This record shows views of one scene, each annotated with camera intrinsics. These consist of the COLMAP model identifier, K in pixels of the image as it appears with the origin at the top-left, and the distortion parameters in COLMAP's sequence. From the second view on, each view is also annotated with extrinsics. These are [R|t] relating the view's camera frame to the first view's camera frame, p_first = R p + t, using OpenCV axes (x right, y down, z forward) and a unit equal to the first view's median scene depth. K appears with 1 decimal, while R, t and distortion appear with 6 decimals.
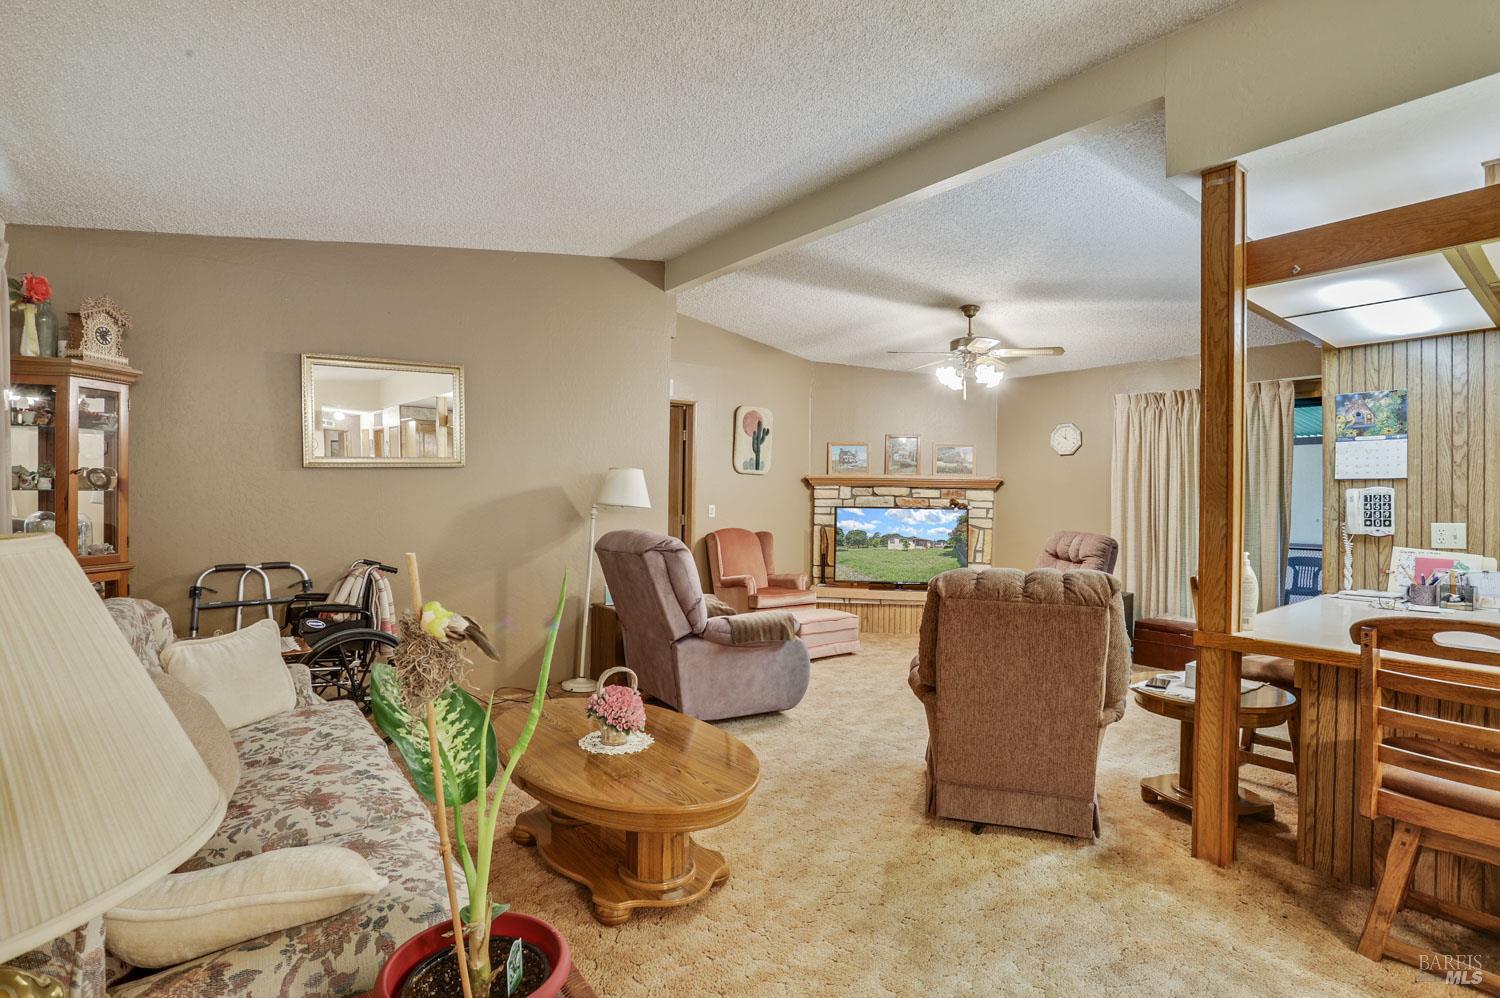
lens RADIAL K [[721.3, 0, 749.3], [0, 721.3, 503.2], [0, 0, 1]] dist [-0.058709, 0.014838]
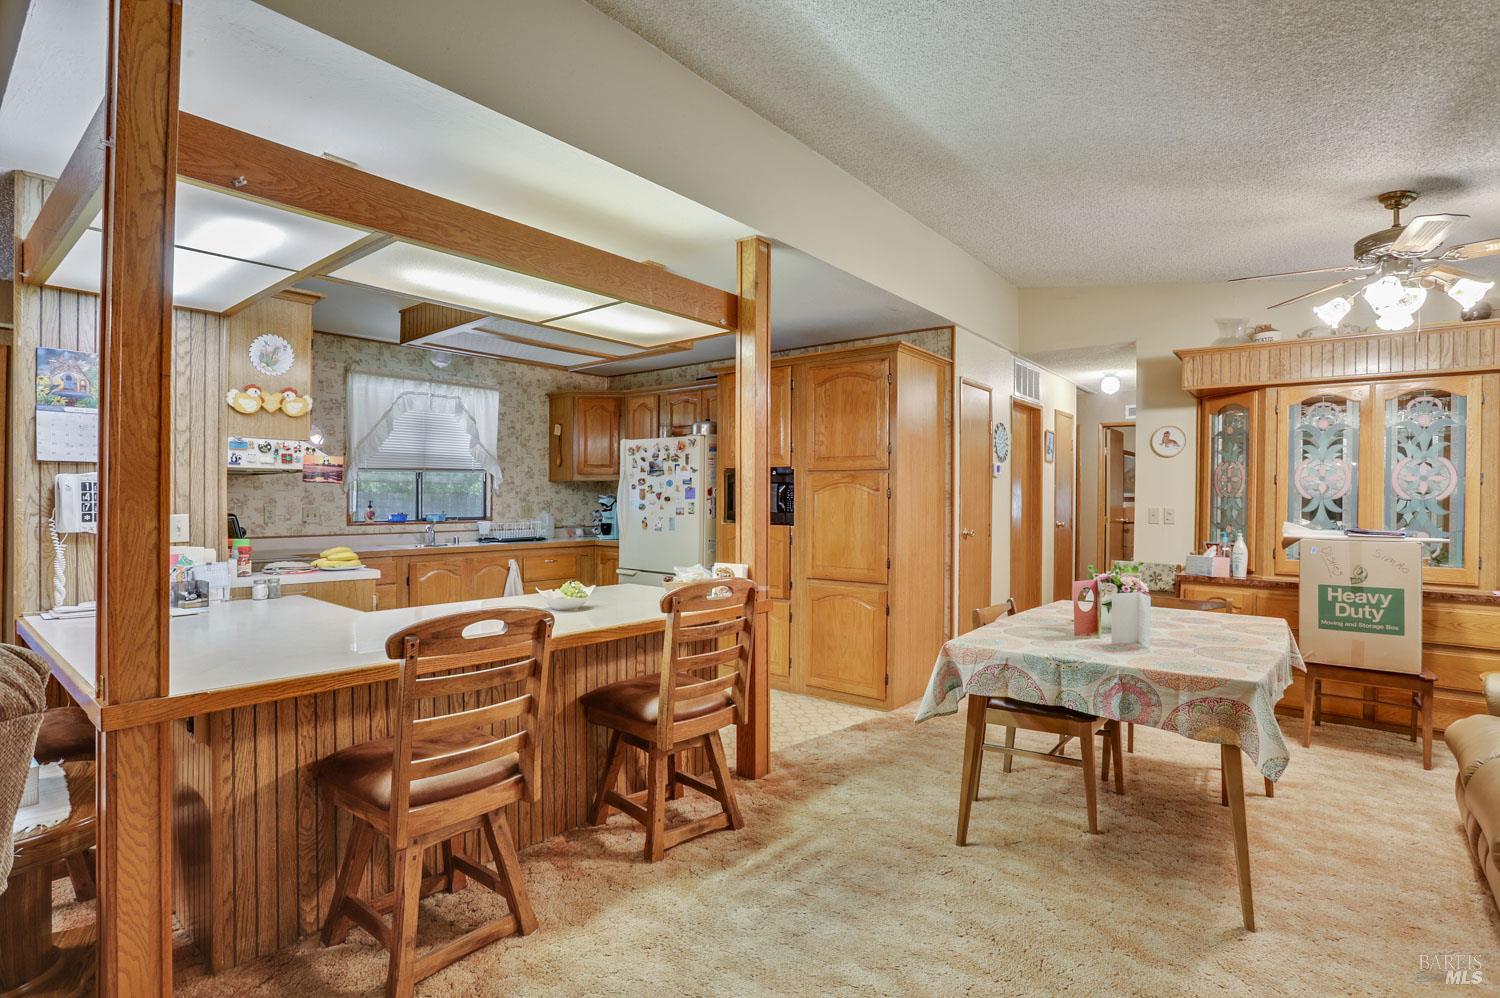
lens RADIAL K [[721.3, 0, 751.9], [0, 721.3, 500.1], [0, 0, 1]] dist [-0.058709, 0.014838]
pose [[-0.222885, -0.013785, 0.974747, -0.048708], [-0.003167, 0.999905, 0.013416, -0.004559], [-0.974840, -0.000097, -0.222908, 0.463966]]
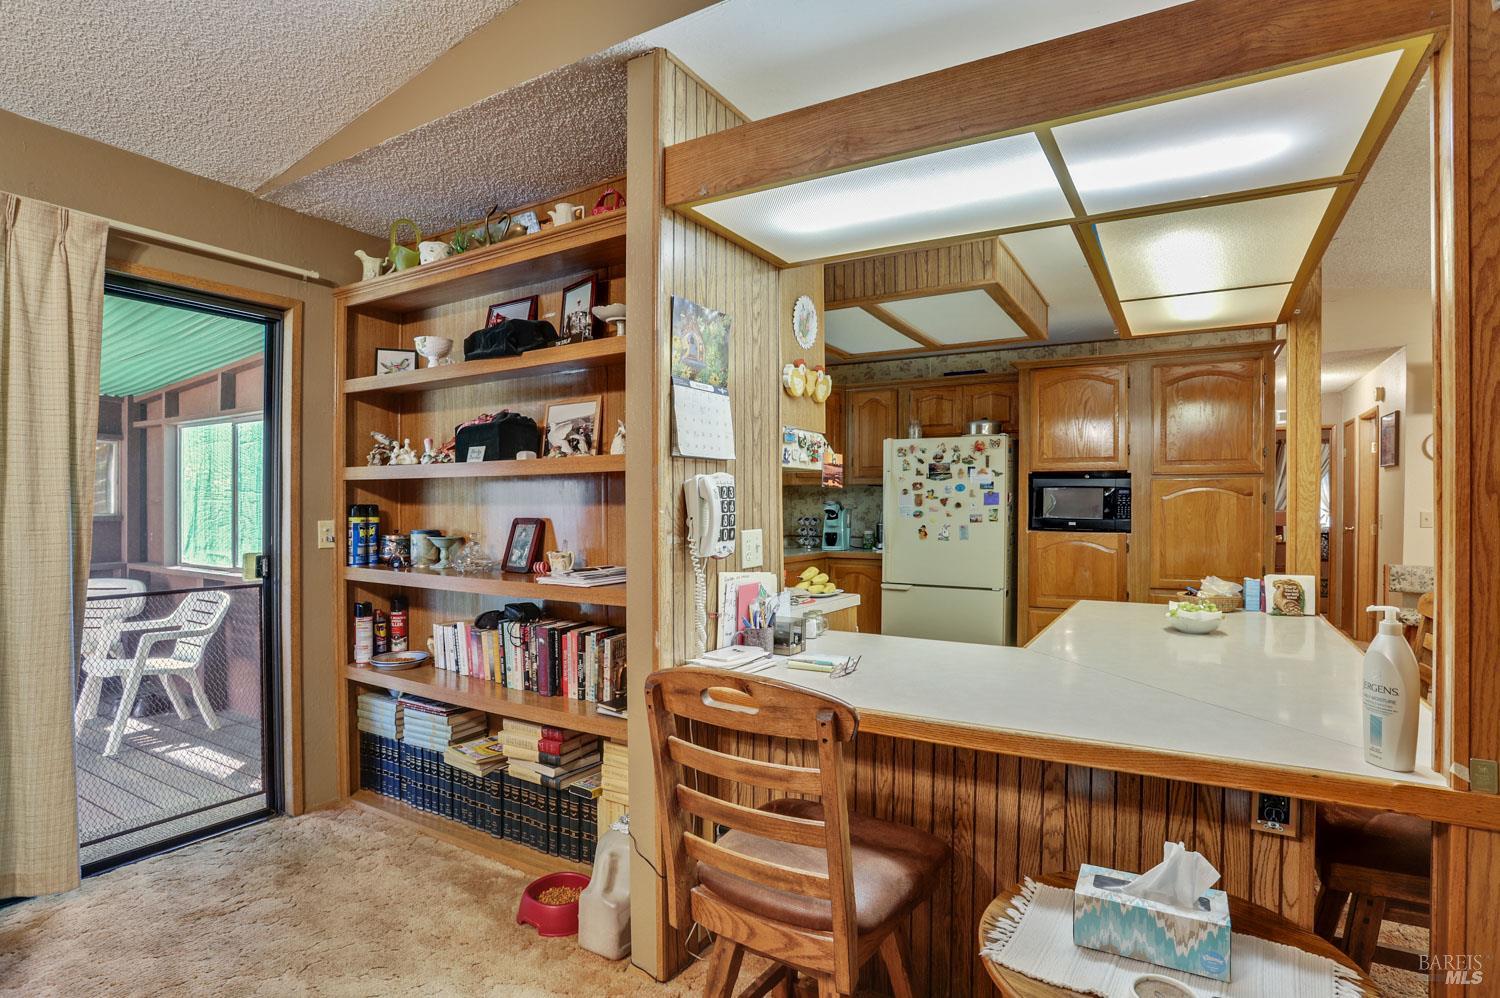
lens RADIAL K [[754.5, 0, 747.6], [0, 754.5, 496.0], [0, 0, 1]] dist [-0.041435, 0.000892]
pose [[-0.360644, -0.001125, 0.932703, 0.324567], [-0.000365, 0.999999, 0.001065, -0.004774], [-0.932704, 0.000044, -0.360644, 1.284336]]
